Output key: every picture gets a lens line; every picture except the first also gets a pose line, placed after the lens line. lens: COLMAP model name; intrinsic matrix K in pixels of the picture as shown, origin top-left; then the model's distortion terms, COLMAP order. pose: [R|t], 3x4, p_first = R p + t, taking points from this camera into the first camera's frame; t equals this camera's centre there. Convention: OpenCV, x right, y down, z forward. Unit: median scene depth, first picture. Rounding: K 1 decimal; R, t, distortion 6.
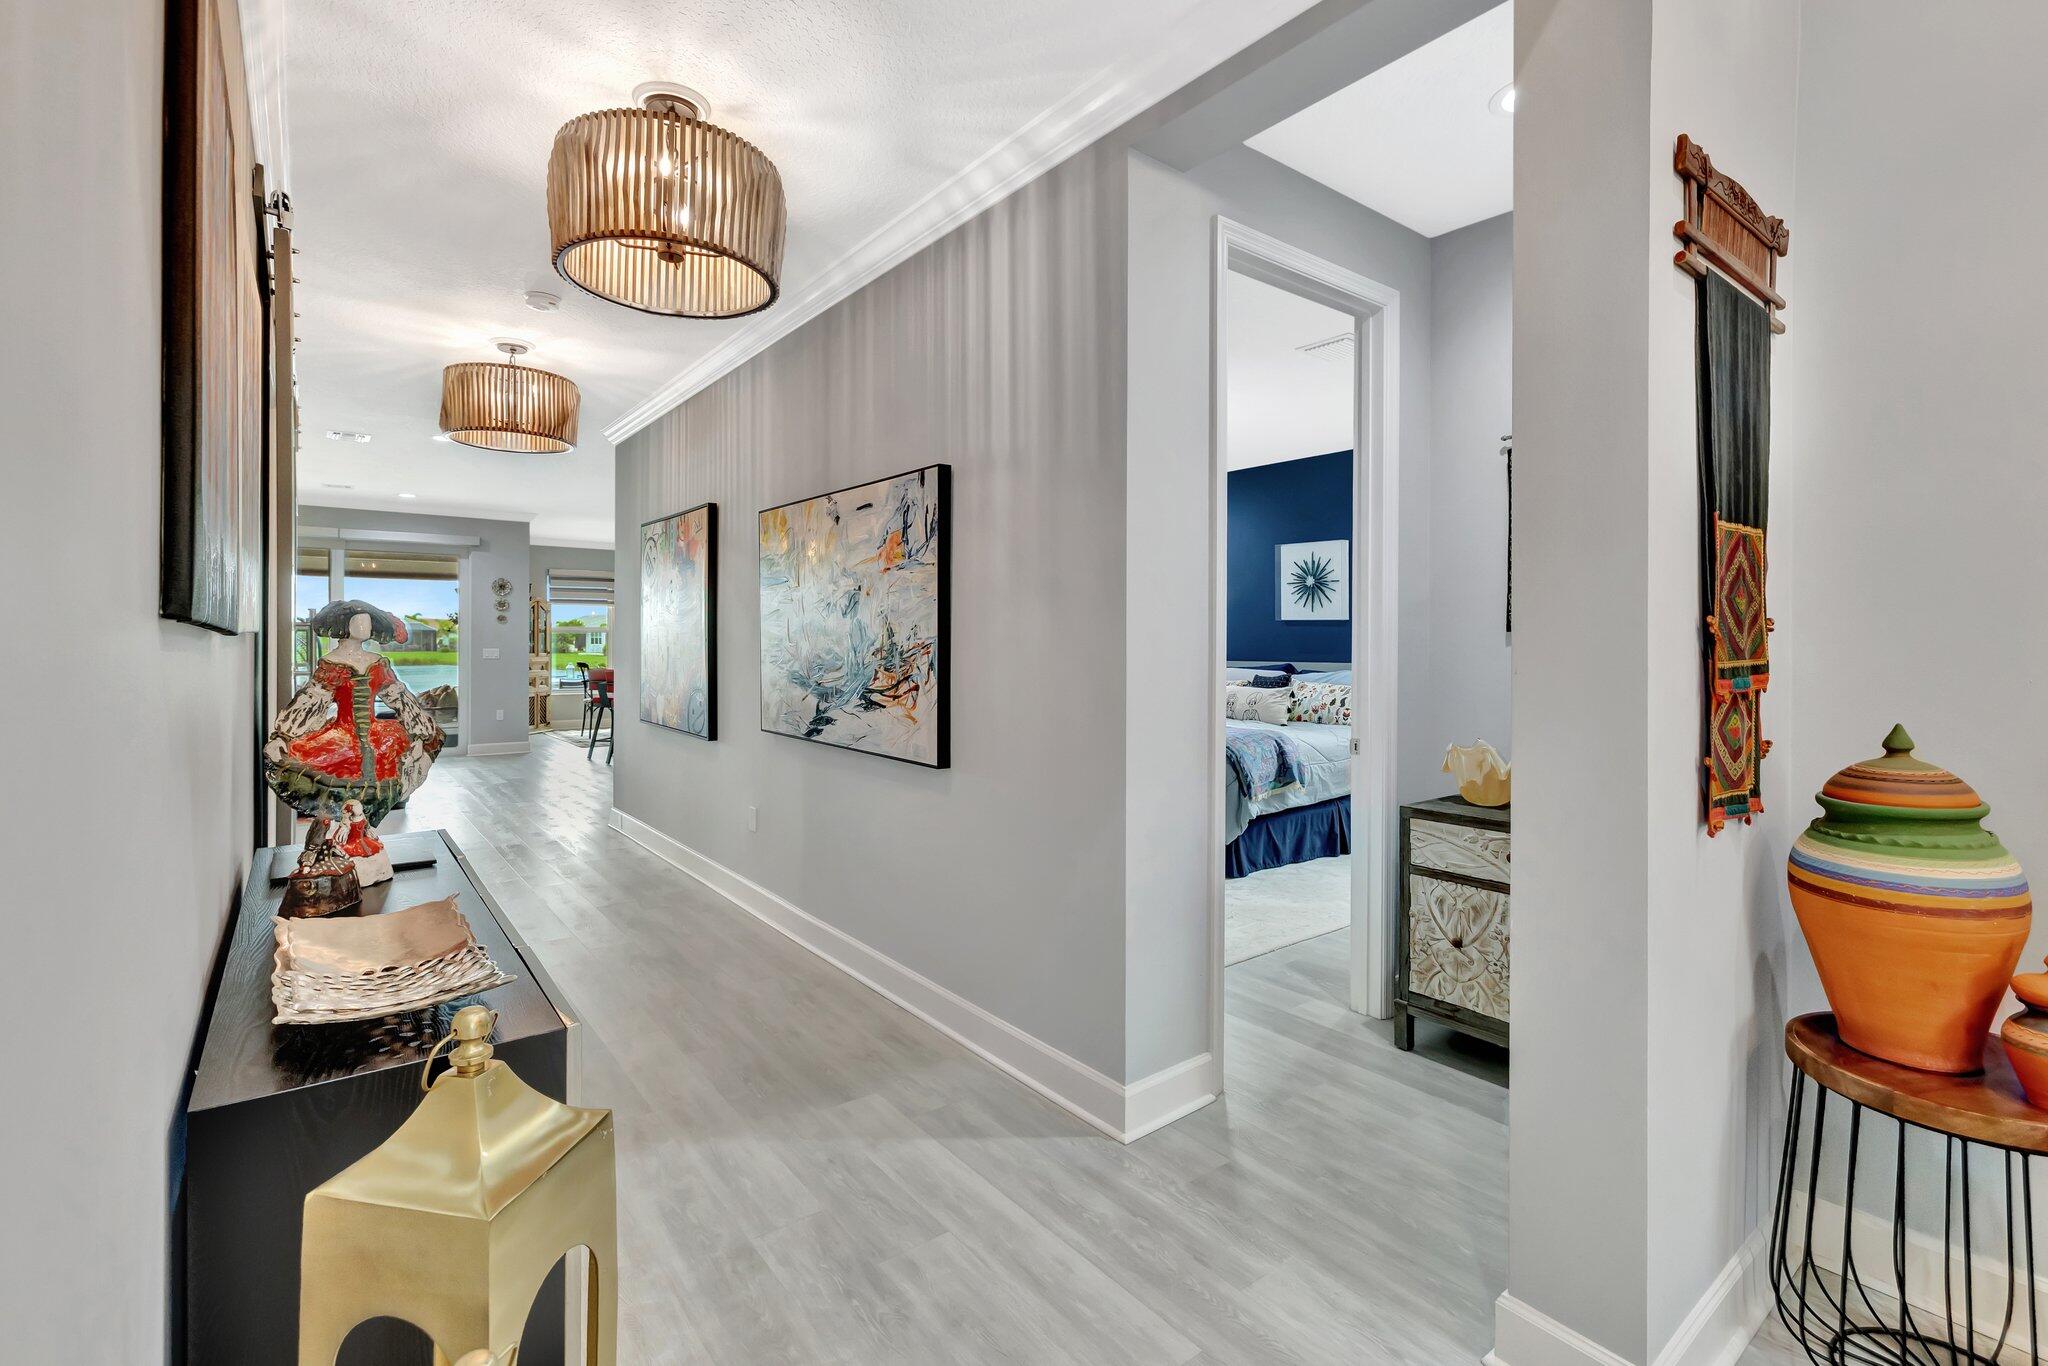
lens RADIAL K [[897.8, 0, 1006.2], [0, 897.8, 645.6], [0, 0, 1]] dist [-0.003616, -0.000049]
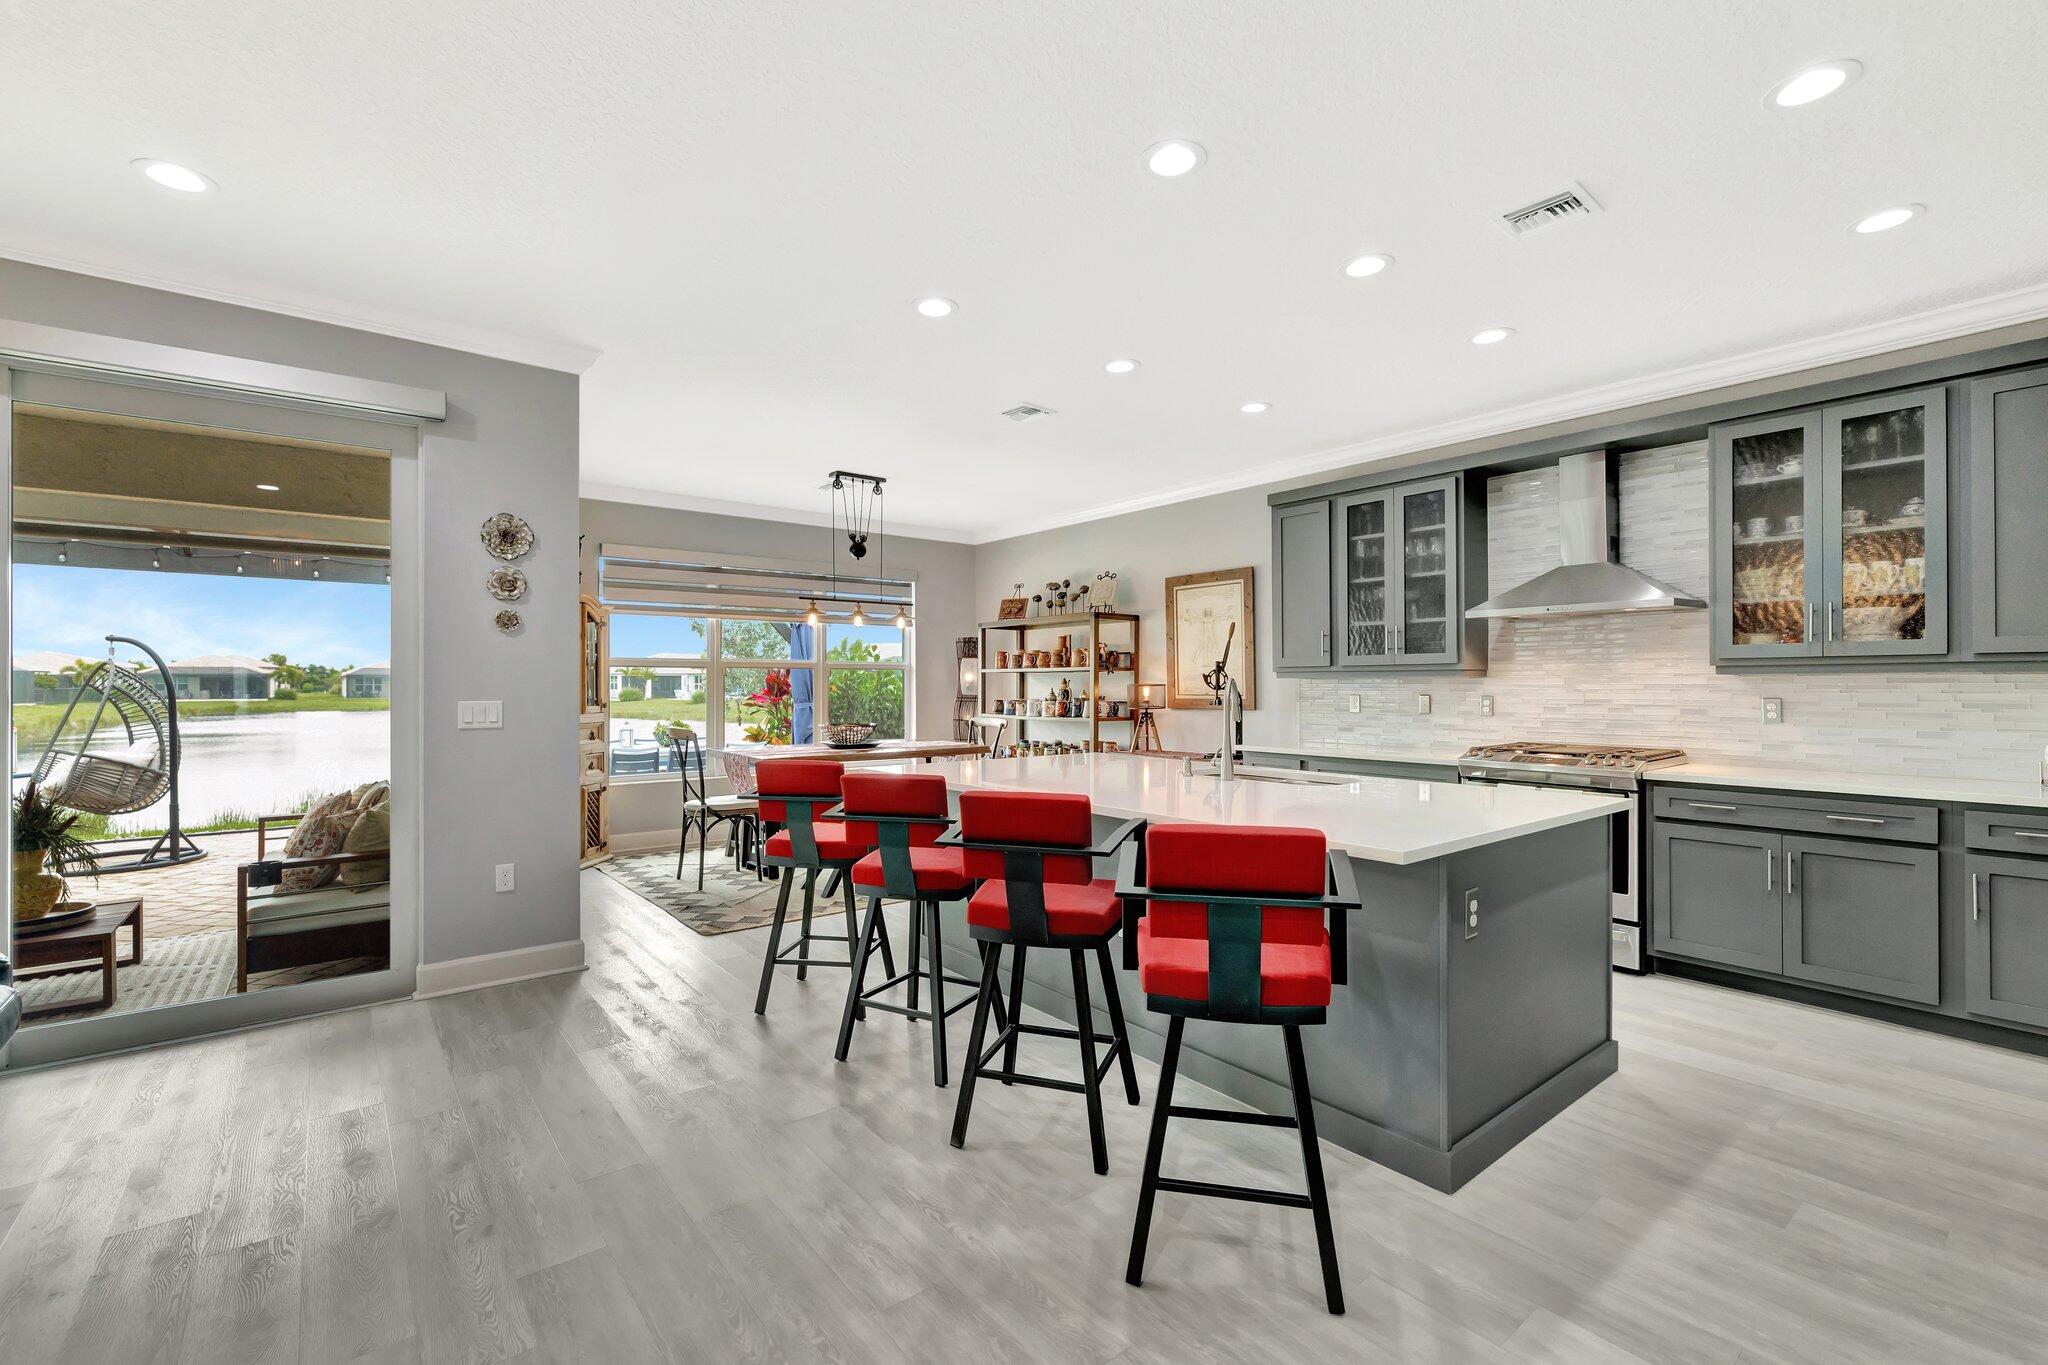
lens RADIAL K [[882.5, 0, 1021.3], [0, 882.5, 683.7], [0, 0, 1]] dist [-0.001820, 0.000015]
pose [[0.999920, -0.008097, 0.009759, -0.771181], [0.008133, 0.999960, -0.003649, -0.001748], [-0.009729, 0.003728, 0.999946, 1.380414]]
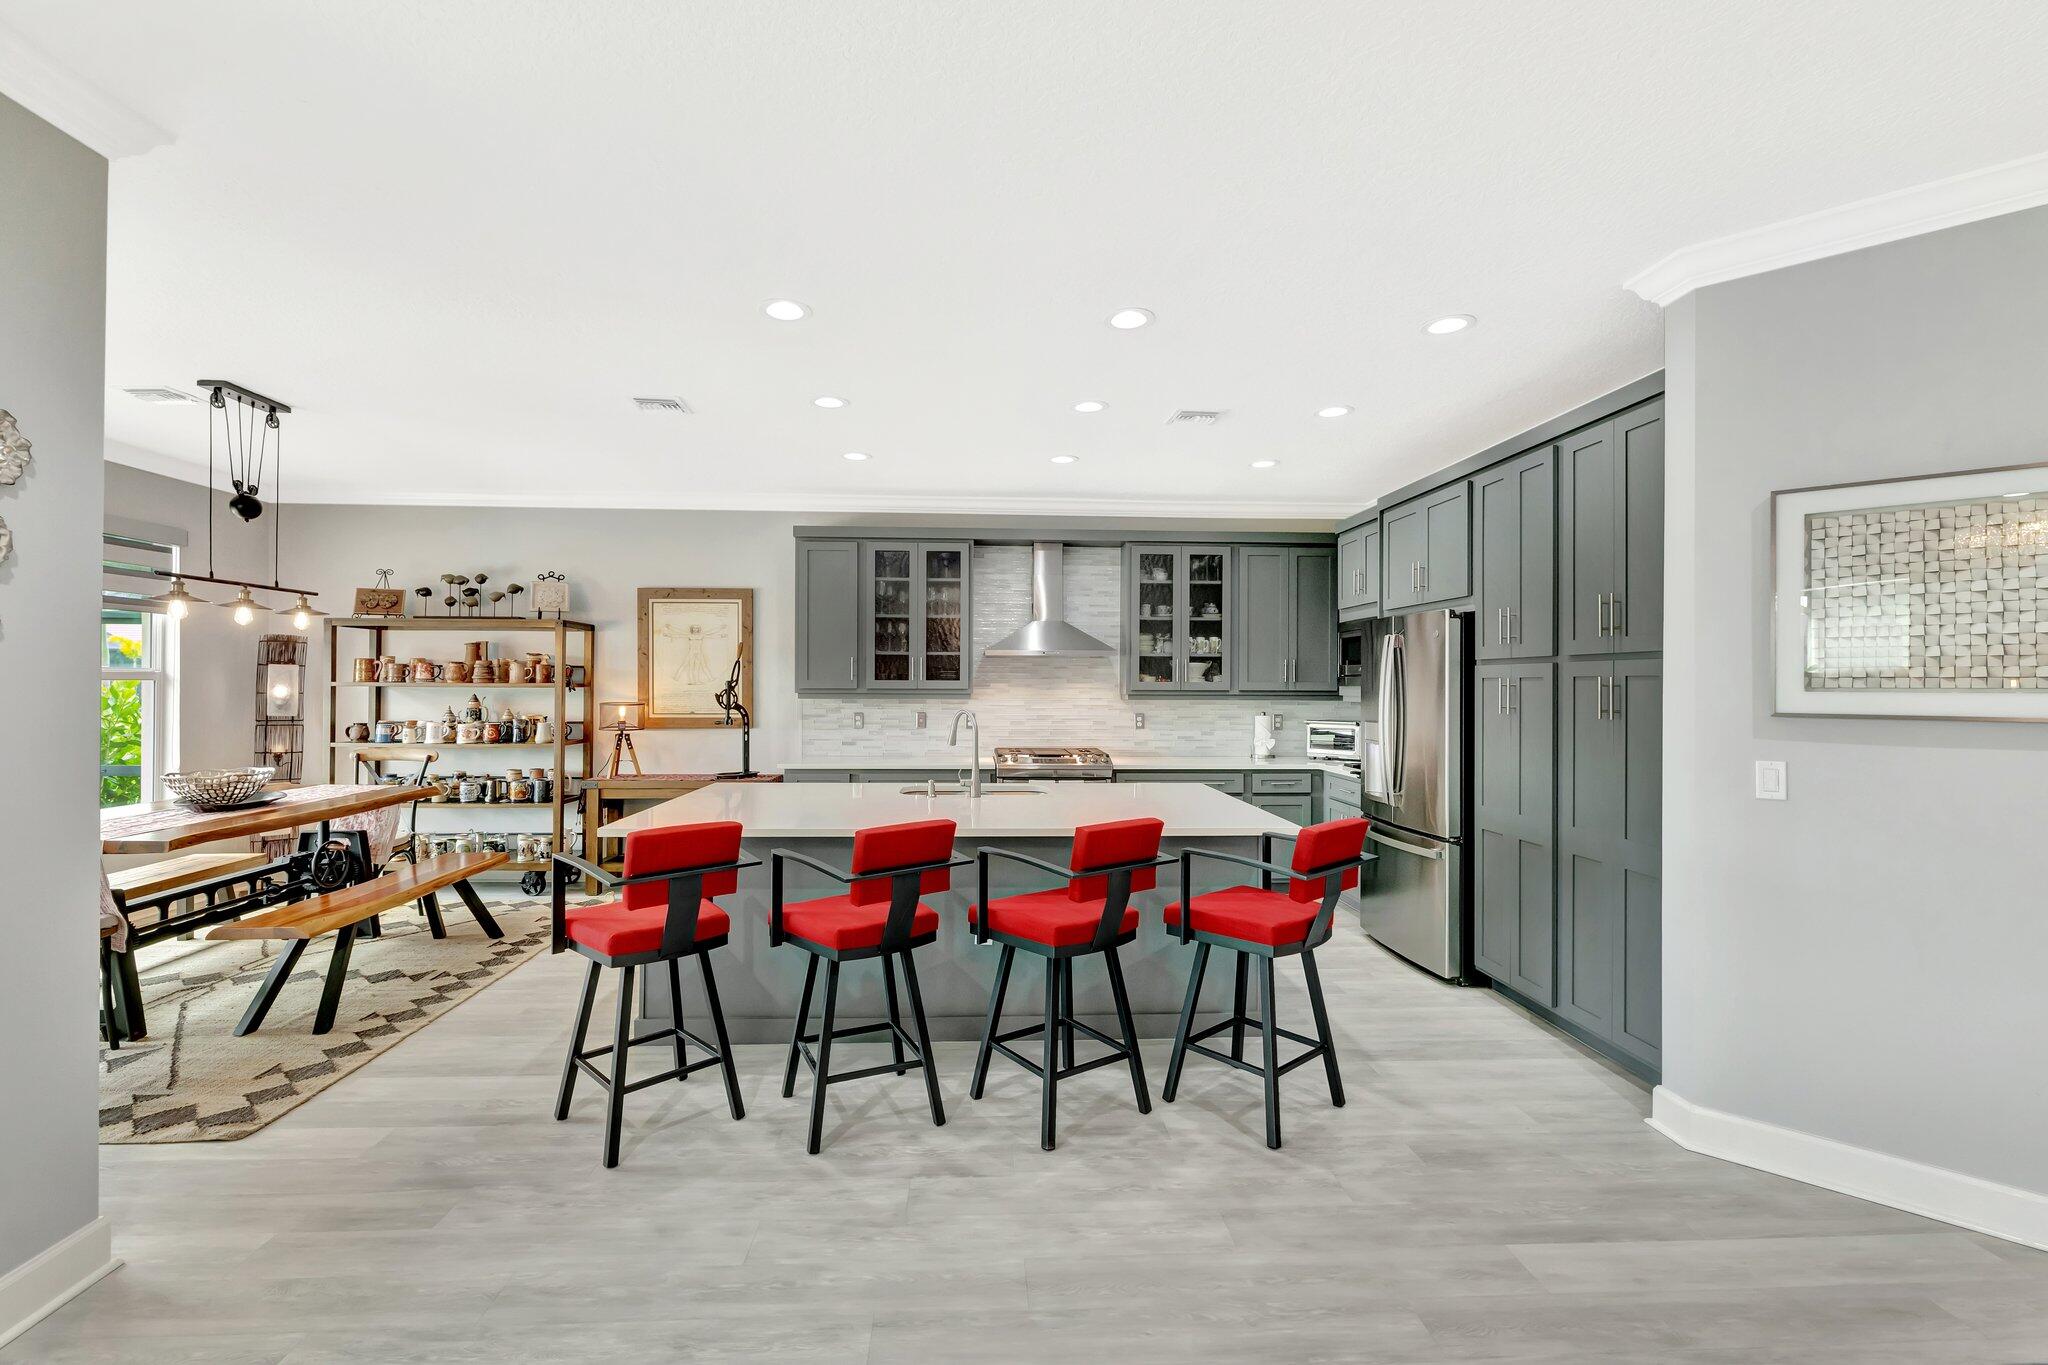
lens RADIAL K [[882.5, 0, 1013.4], [0, 882.5, 681.7], [0, 0, 1]] dist [-0.001820, 0.000015]
pose [[0.573387, -0.001832, 0.819283, -1.301500], [0.000461, 0.999998, 0.001913, -0.038909], [-0.819285, -0.000719, 0.573387, 1.593677]]
